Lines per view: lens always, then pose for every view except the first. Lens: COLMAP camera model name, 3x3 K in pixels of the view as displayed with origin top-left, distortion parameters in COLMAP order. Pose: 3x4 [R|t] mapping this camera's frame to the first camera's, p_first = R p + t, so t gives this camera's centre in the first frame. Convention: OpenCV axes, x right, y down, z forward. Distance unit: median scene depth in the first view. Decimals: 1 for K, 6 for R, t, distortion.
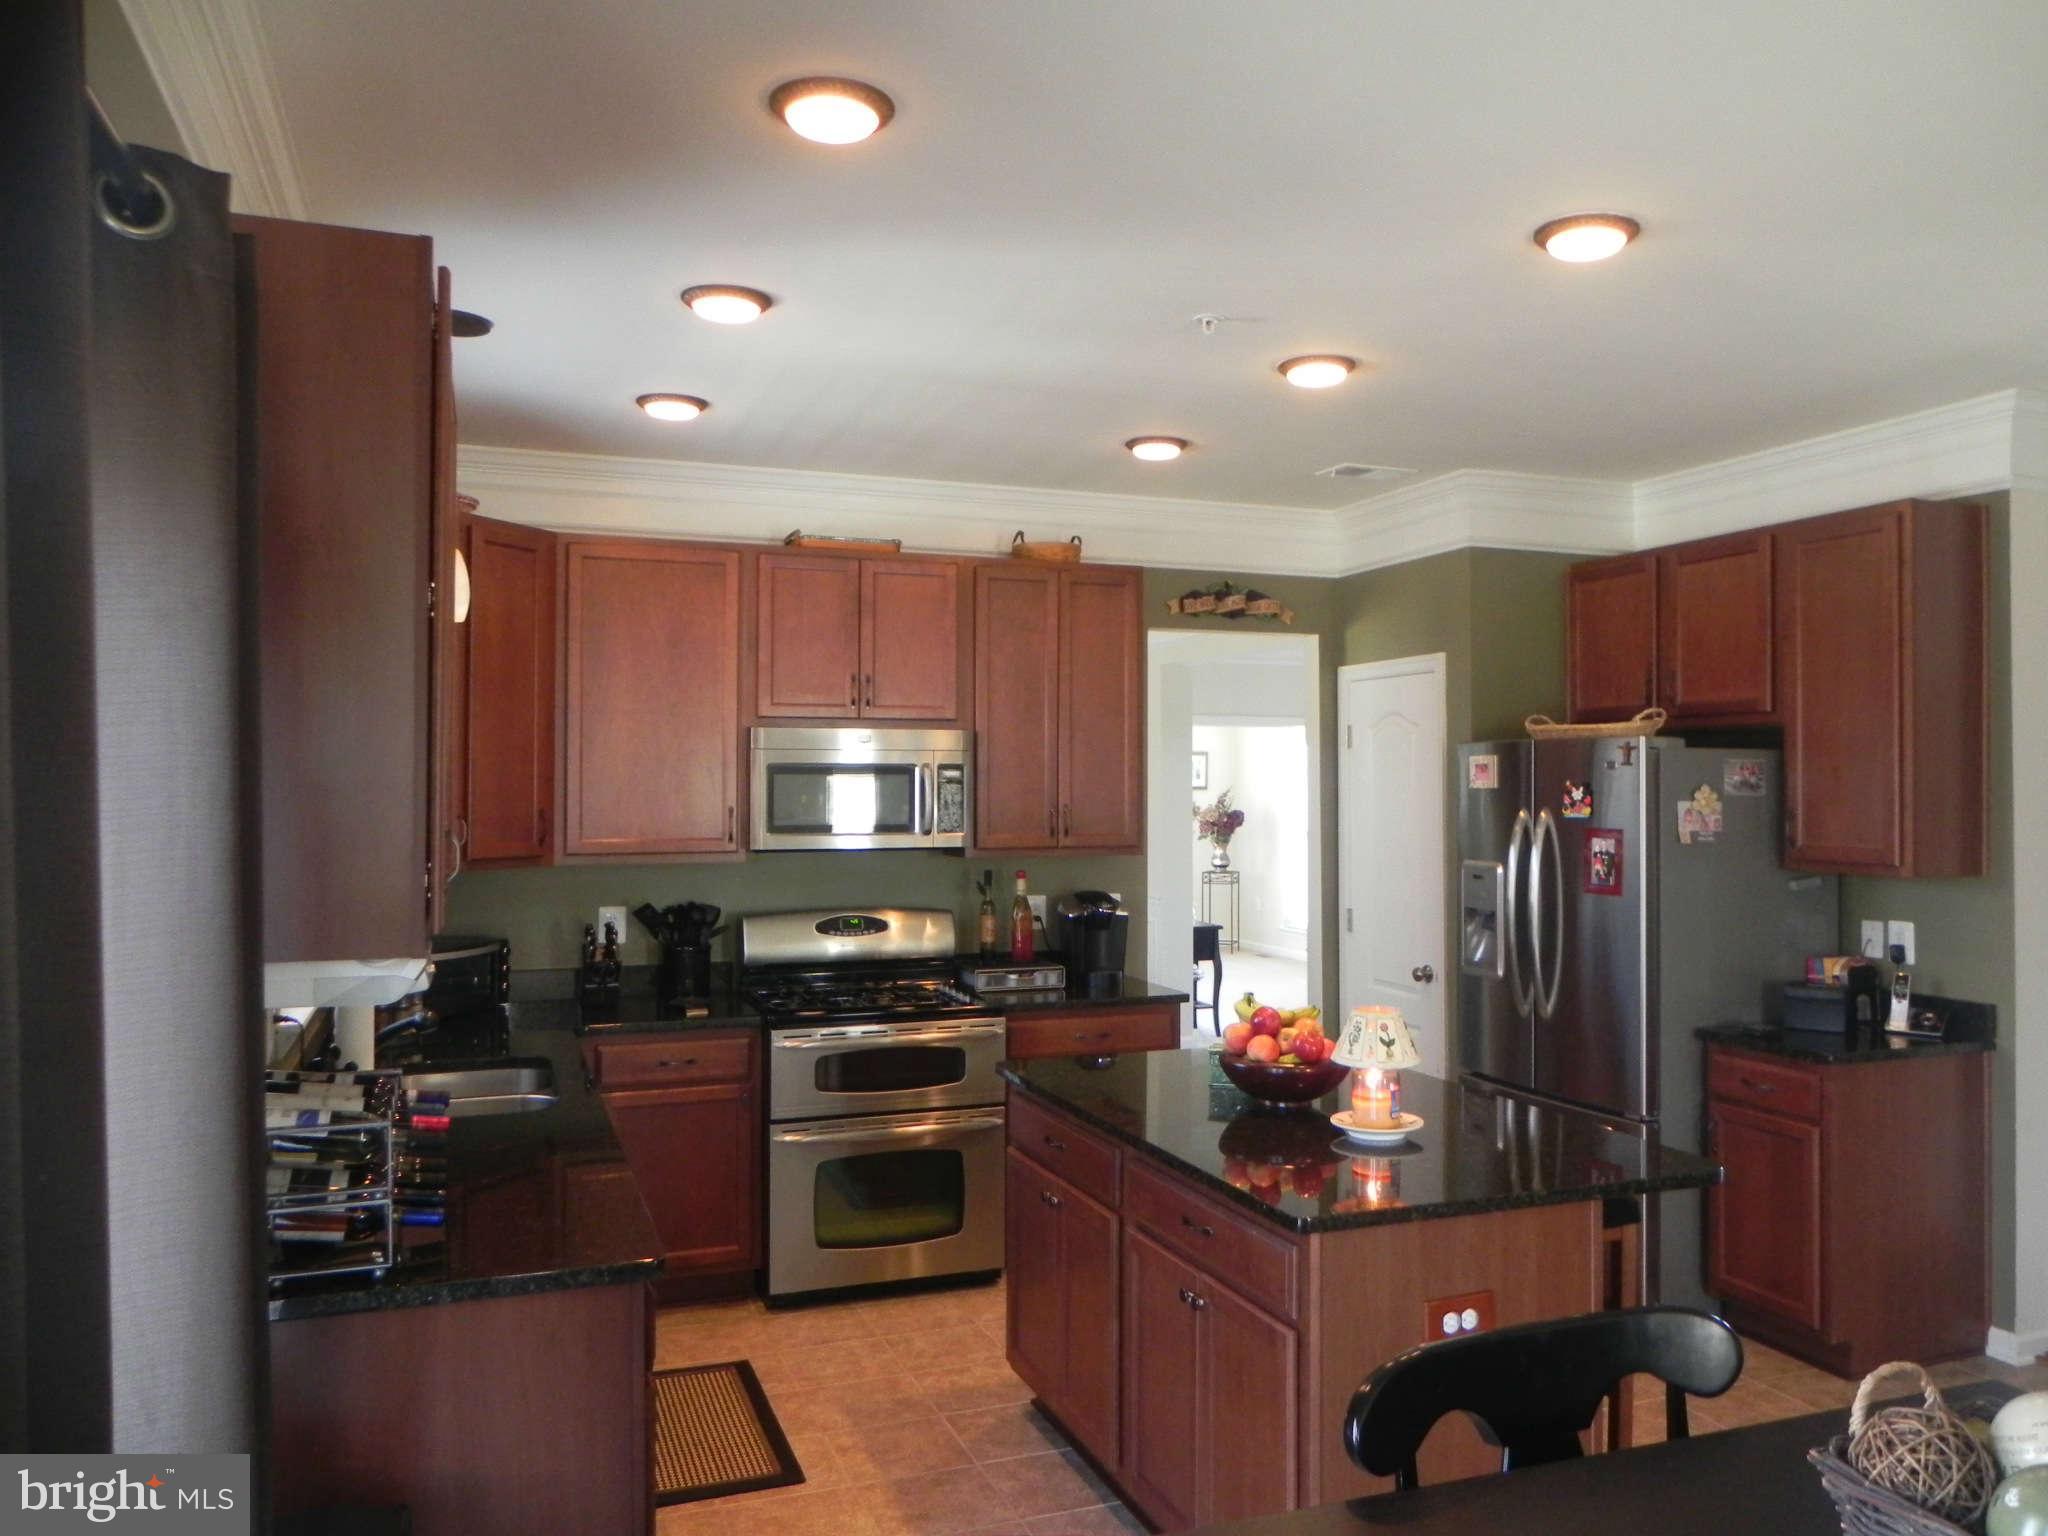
lens RADIAL K [[1551.8, 0, 1030.3], [0, 1551.8, 758.6], [0, 0, 1]] dist [0.001961, 0.006626]
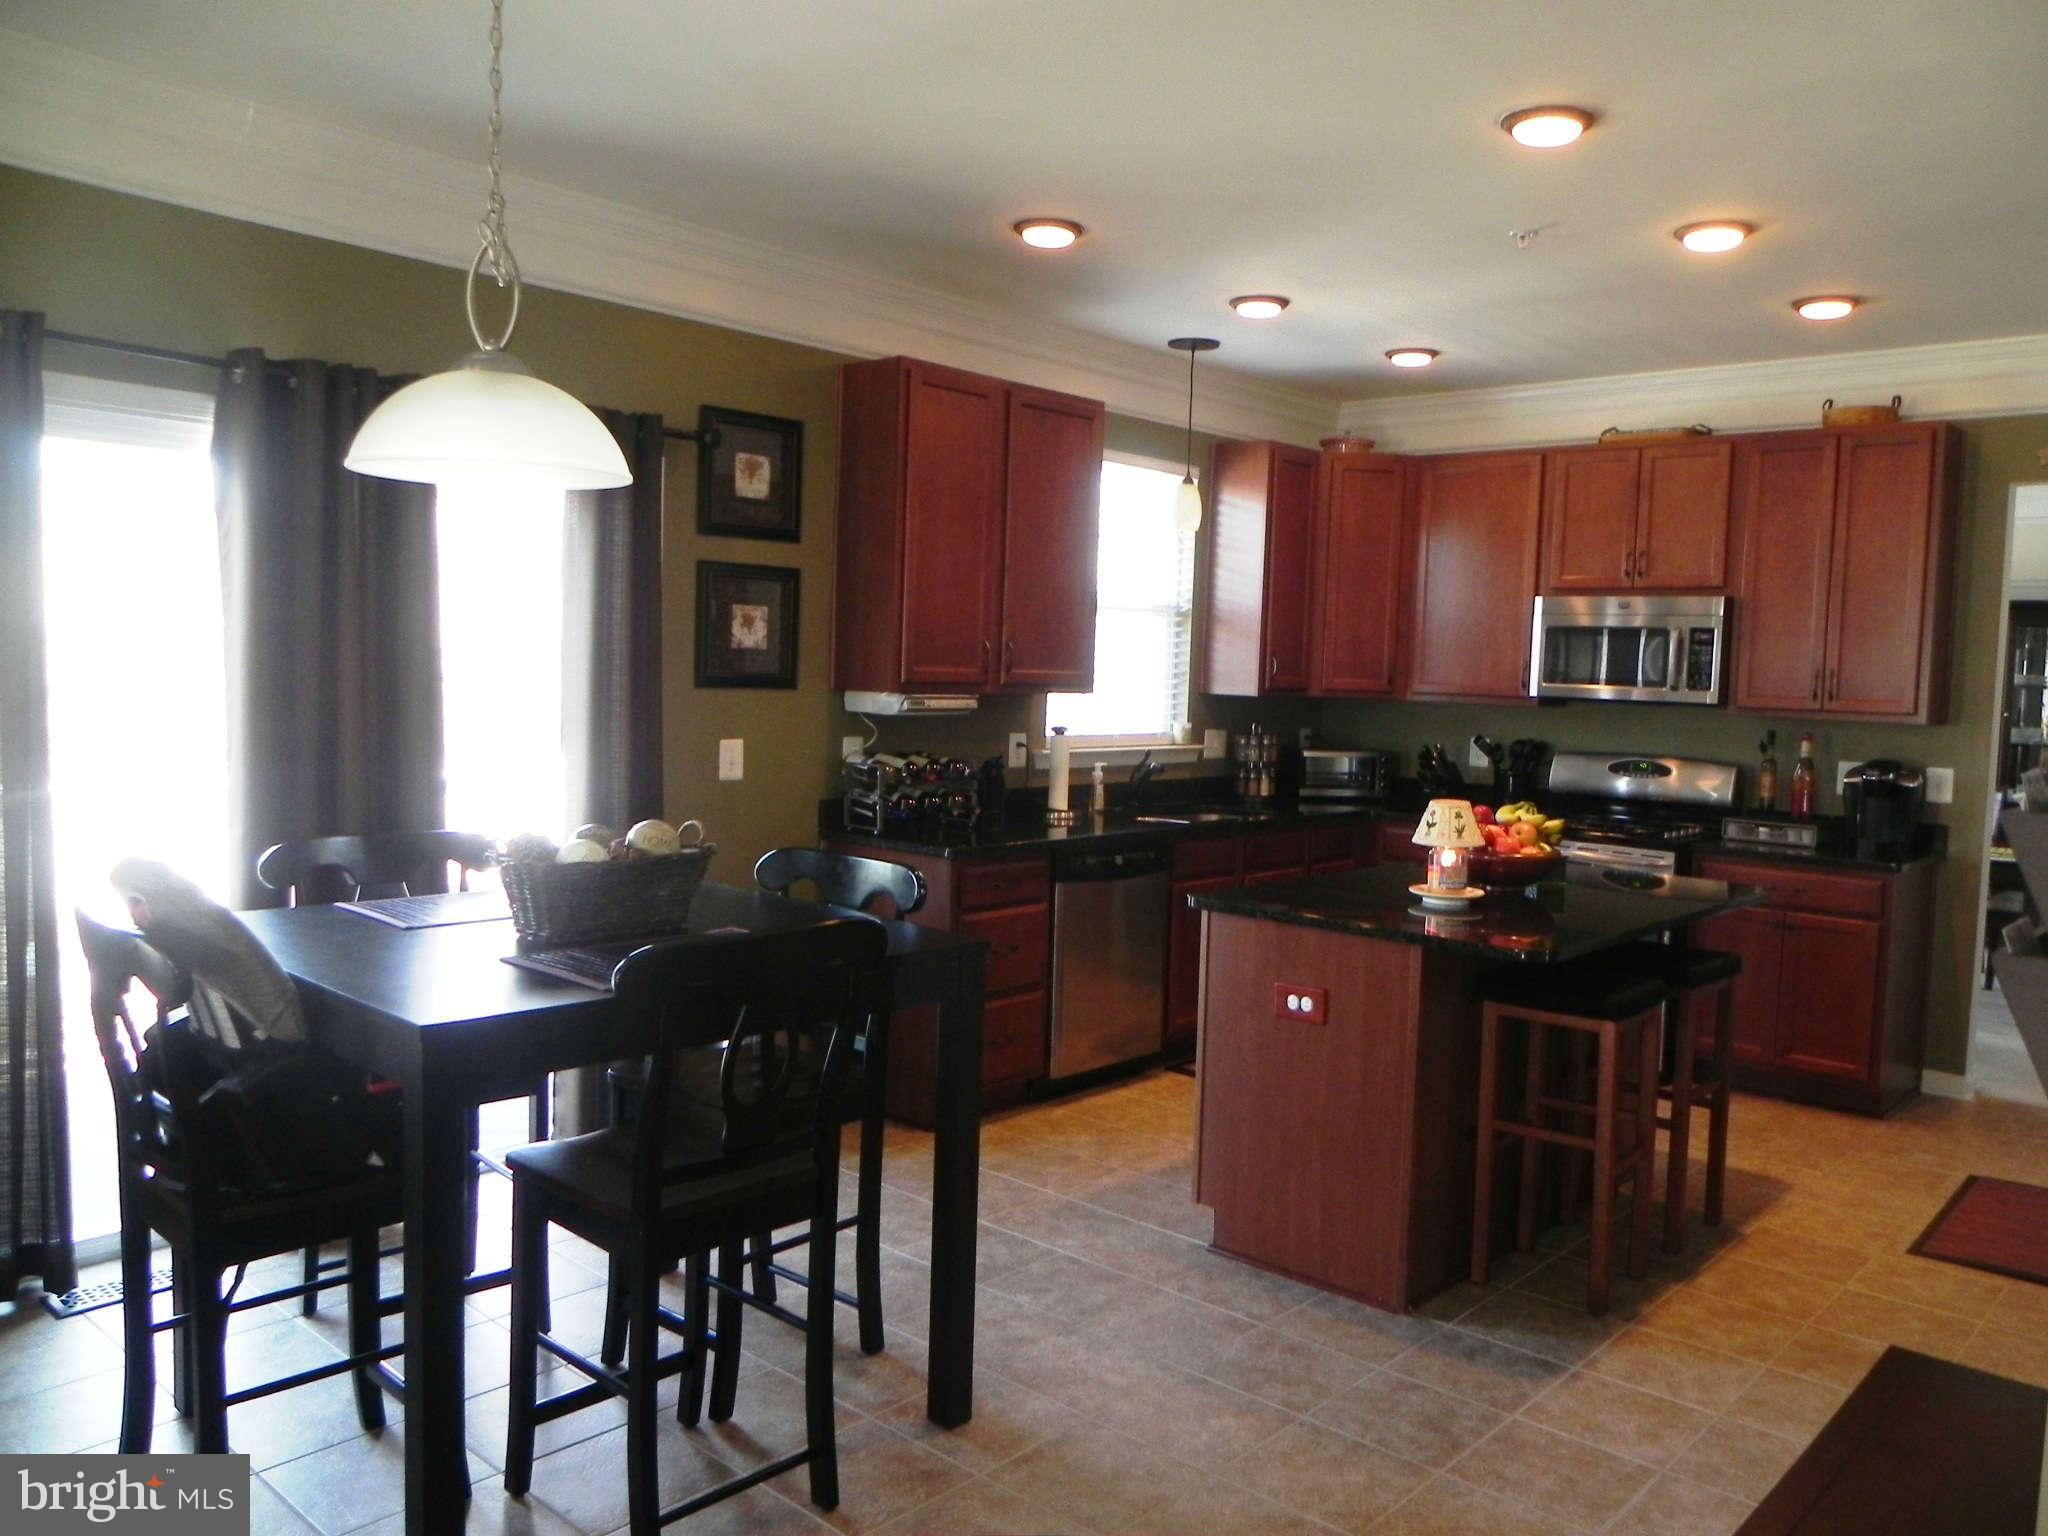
lens RADIAL K [[1551.8, 0, 1121.5], [0, 1551.8, 772.0], [0, 0, 1]] dist [0.001961, 0.006626]
pose [[0.488432, 0.077834, -0.869124, 0.703244], [-0.020353, 0.996759, 0.077826, 0.027826], [0.872365, -0.020323, 0.488433, 0.099739]]
